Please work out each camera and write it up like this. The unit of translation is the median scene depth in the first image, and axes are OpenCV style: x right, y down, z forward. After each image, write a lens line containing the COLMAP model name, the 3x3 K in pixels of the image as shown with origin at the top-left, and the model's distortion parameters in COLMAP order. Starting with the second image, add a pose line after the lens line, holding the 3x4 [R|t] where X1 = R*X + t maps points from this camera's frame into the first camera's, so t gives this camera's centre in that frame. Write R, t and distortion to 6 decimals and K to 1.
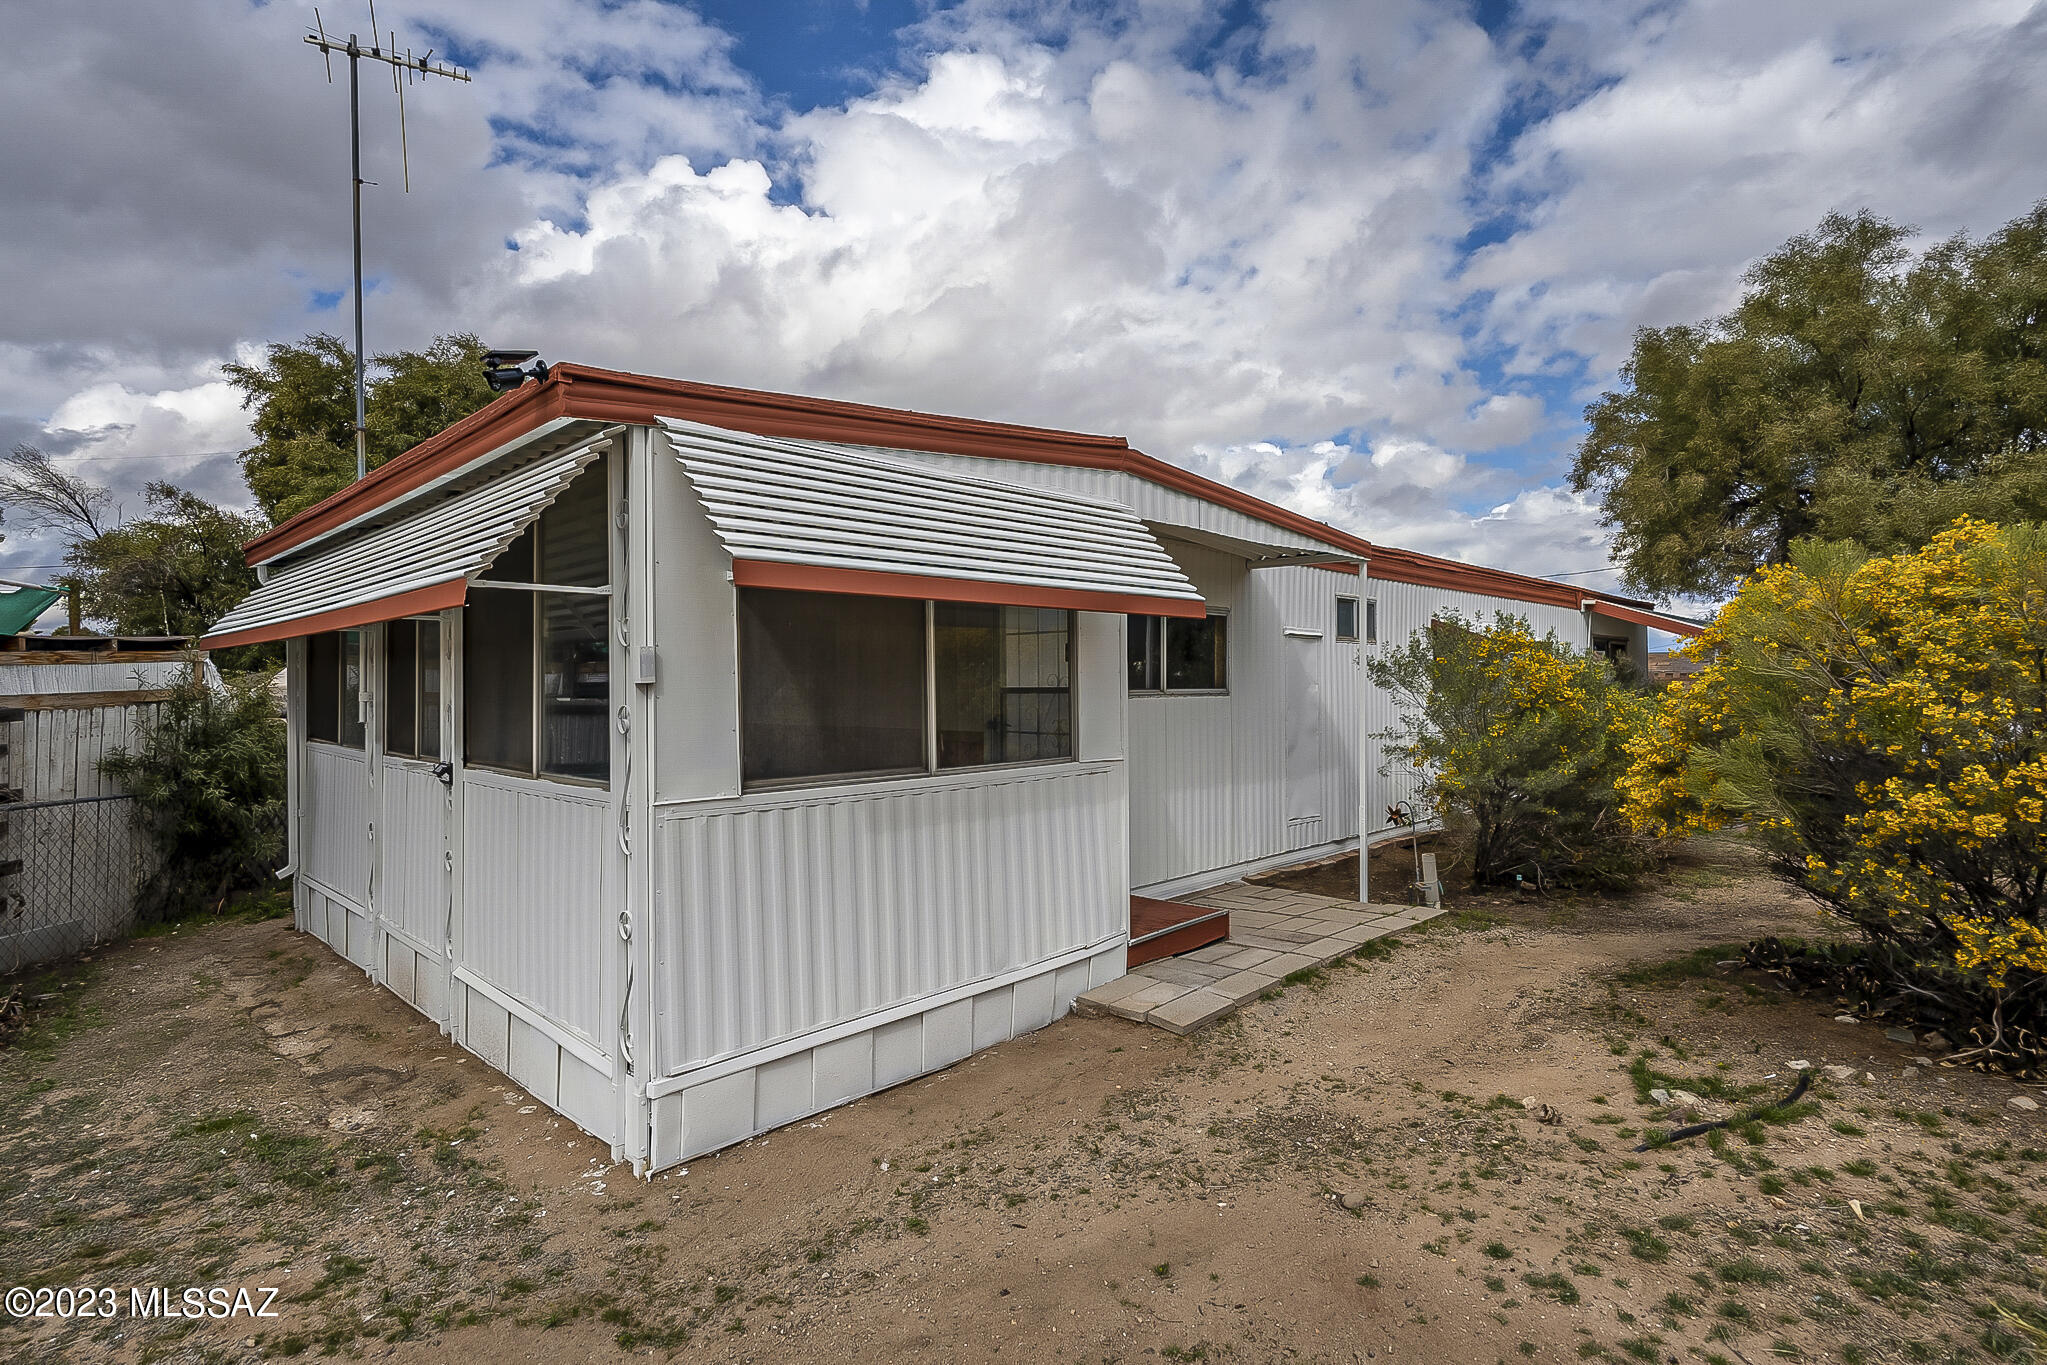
lens RADIAL K [[1011.5, 0, 1023.5], [0, 1011.5, 683.6], [0, 0, 1]] dist [-0.000589, -0.000117]
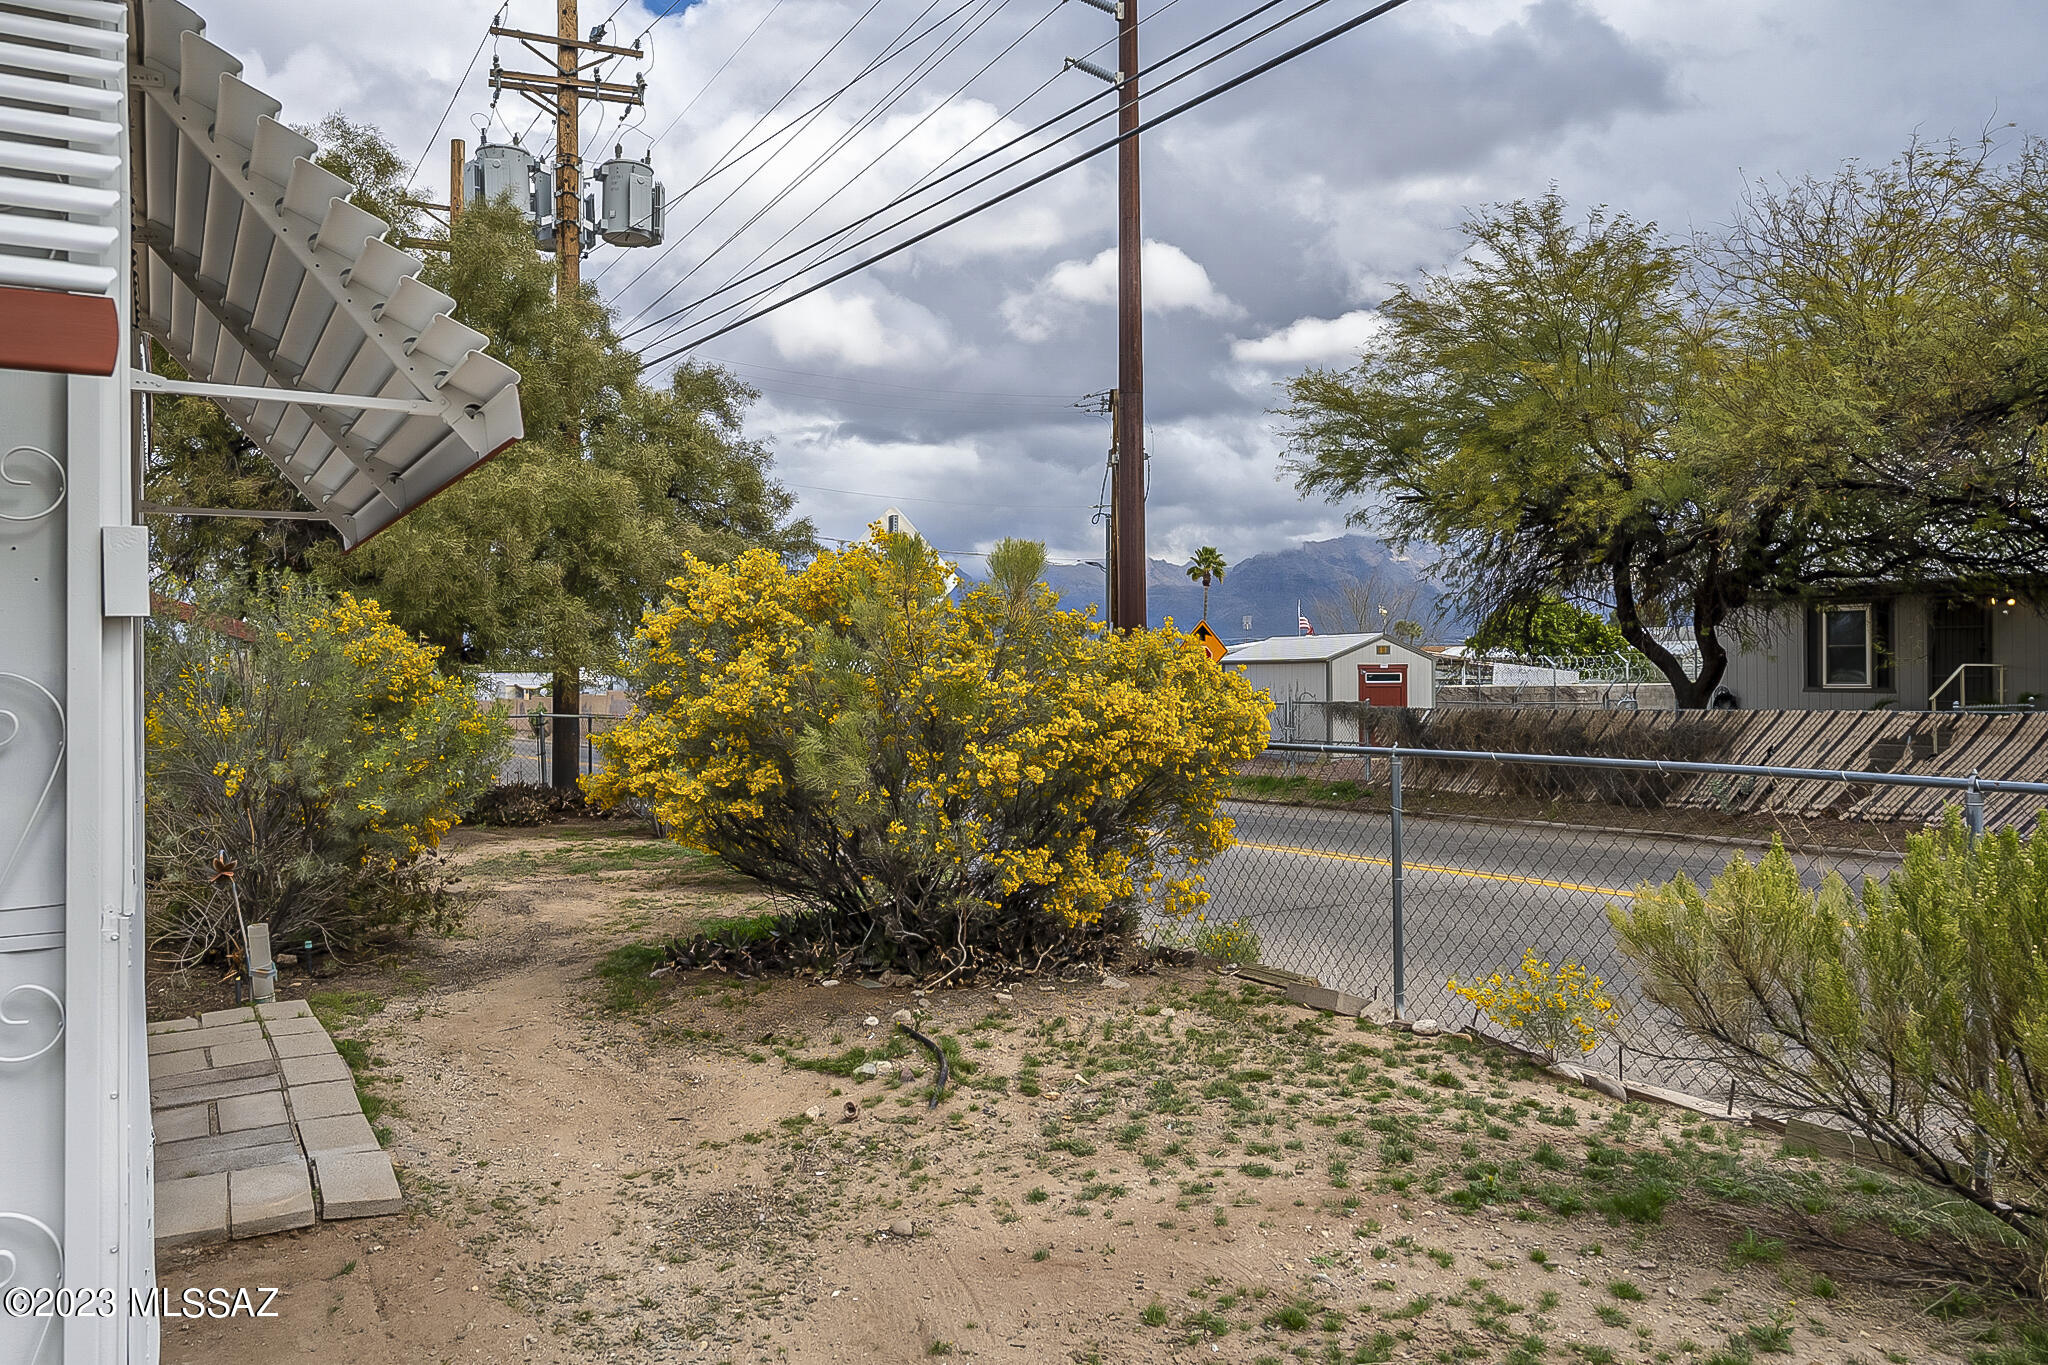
lens RADIAL K [[1501.6, 0, 1025.0], [0, 1501.6, 678.7], [0, 0, 1]] dist [-0.004196, -0.001110]
pose [[0.267178, 0.005402, 0.963632, -0.909888], [0.007053, 0.999947, -0.007561, 0.035265], [-0.963621, 0.008816, 0.267126, 0.526510]]
